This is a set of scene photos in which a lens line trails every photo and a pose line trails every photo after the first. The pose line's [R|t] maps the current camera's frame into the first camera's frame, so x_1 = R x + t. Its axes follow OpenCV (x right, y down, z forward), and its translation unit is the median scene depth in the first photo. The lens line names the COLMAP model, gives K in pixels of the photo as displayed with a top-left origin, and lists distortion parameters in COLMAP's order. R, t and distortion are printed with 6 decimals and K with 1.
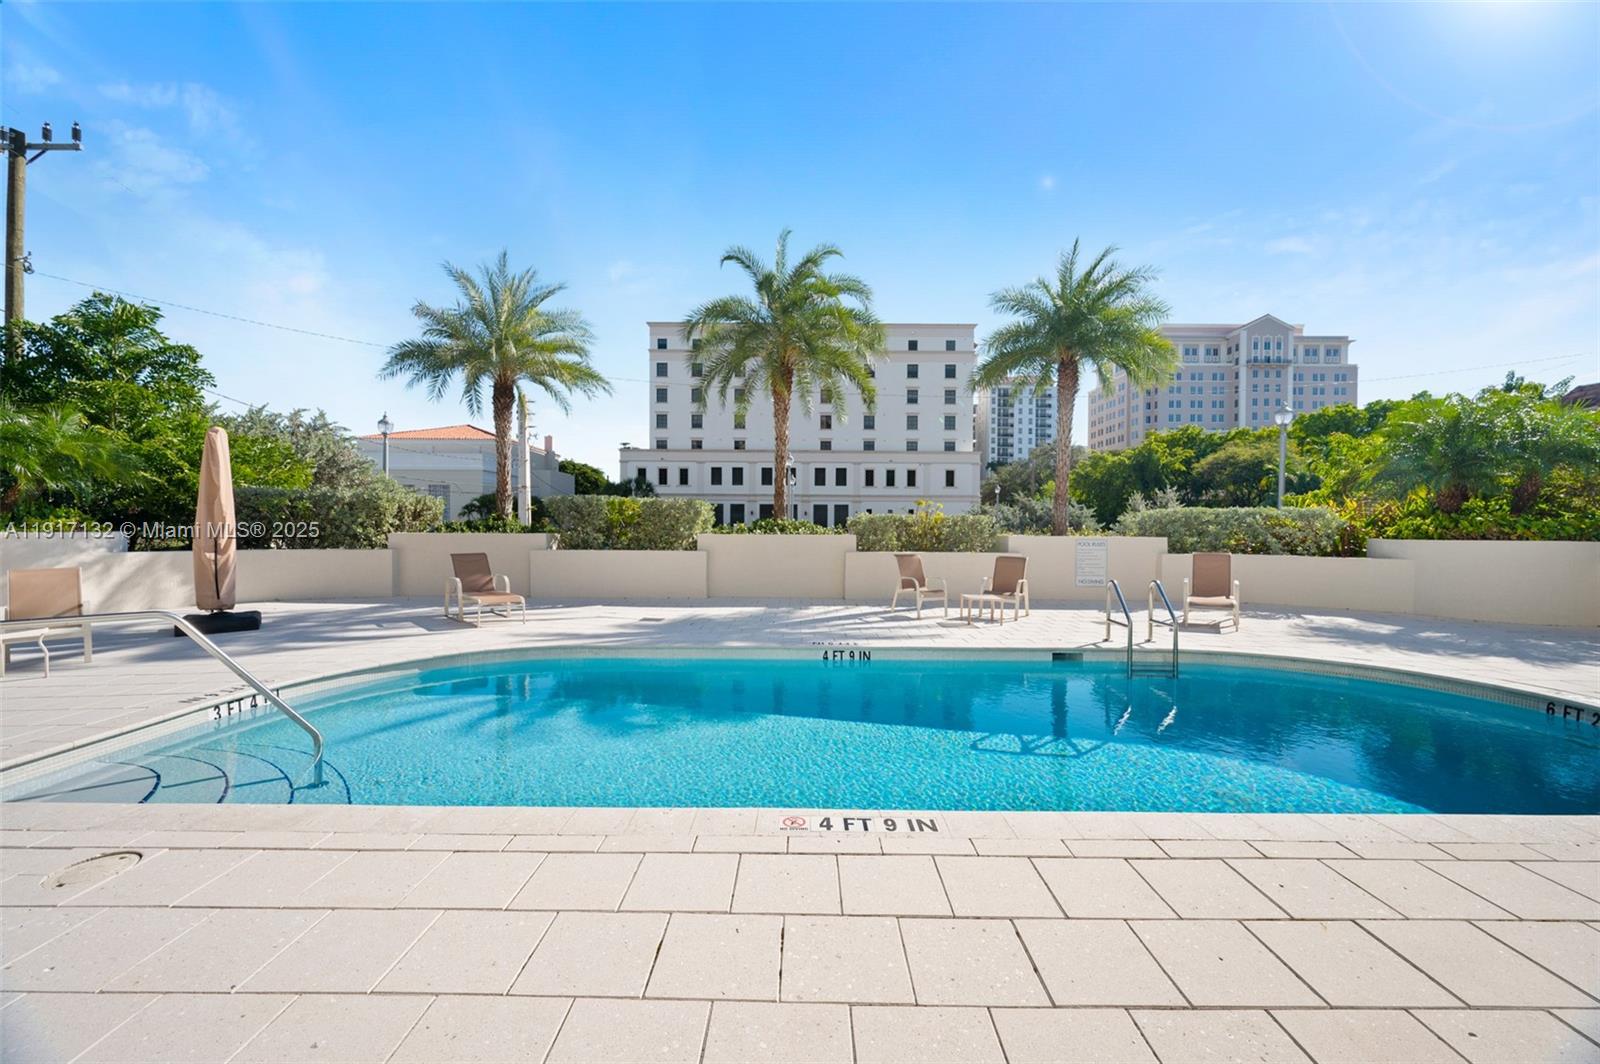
lens RADIAL K [[638.4, 0, 804.7], [0, 638.4, 535.2], [0, 0, 1]] dist [0.001052, -0.000579]
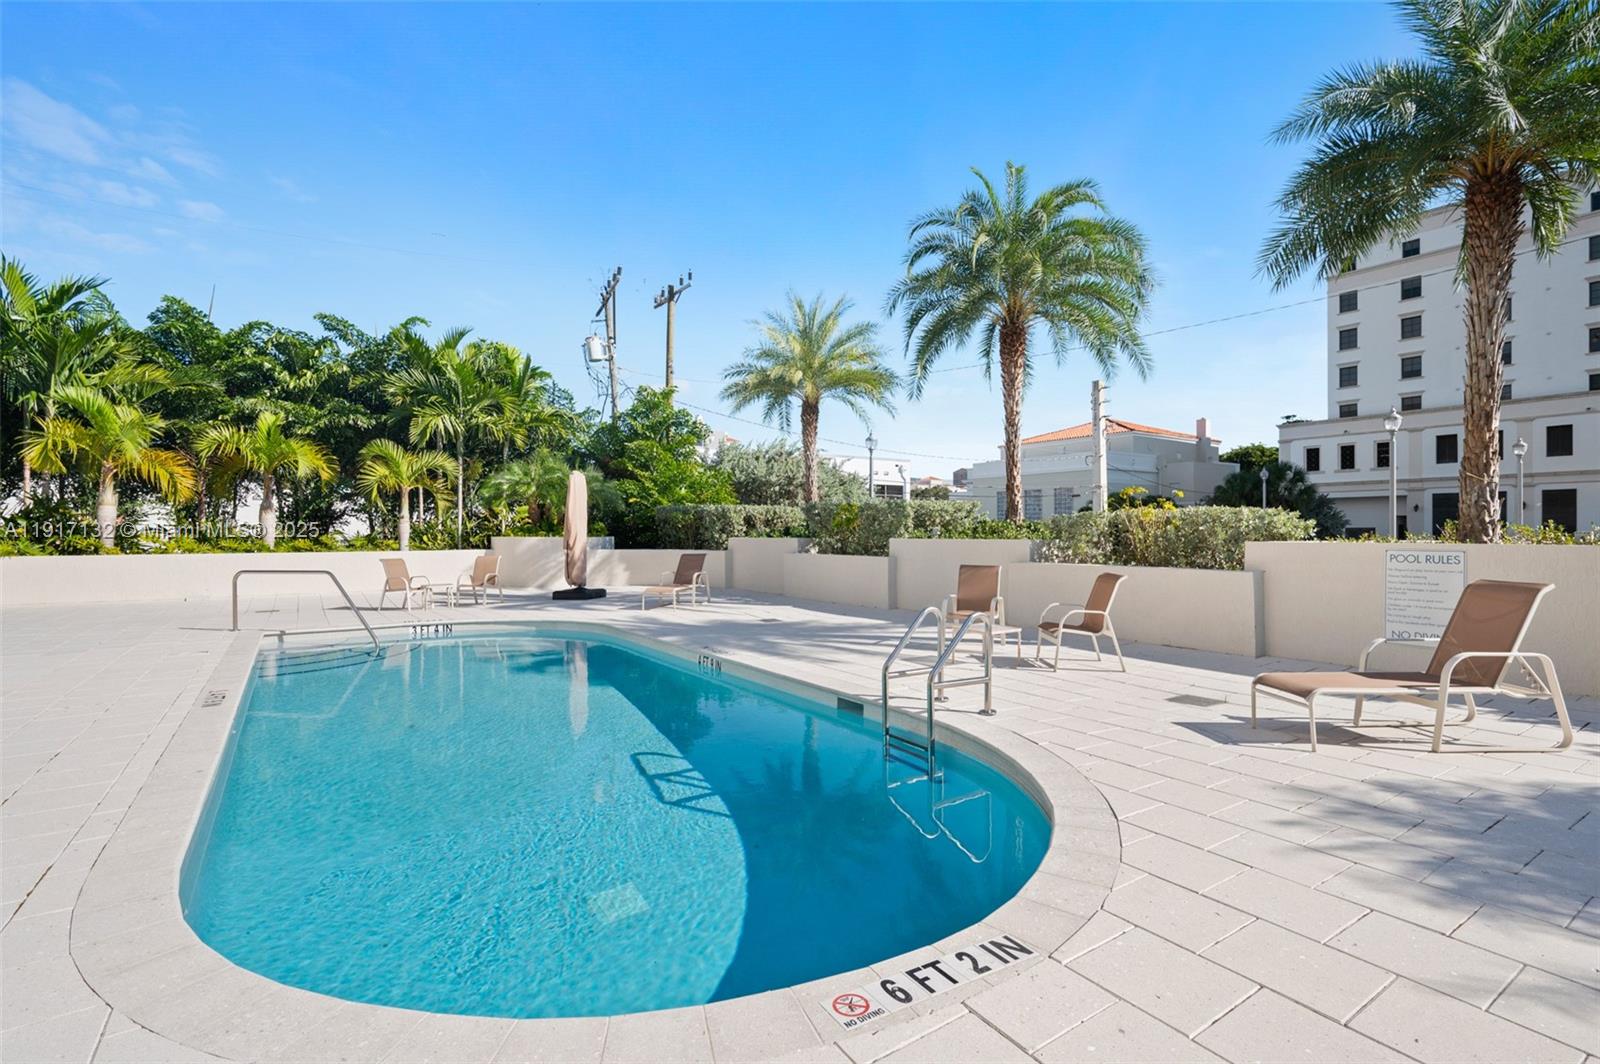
lens RADIAL K [[761.7, 0, 799.5], [0, 761.7, 528.0], [0, 0, 1]] dist [0.024611, 0.000045]
pose [[0.552595, -0.008519, -0.833406, 0.214622], [-0.007153, 0.999862, -0.014964, -0.000447], [0.833419, 0.014230, 0.552458, 0.089305]]
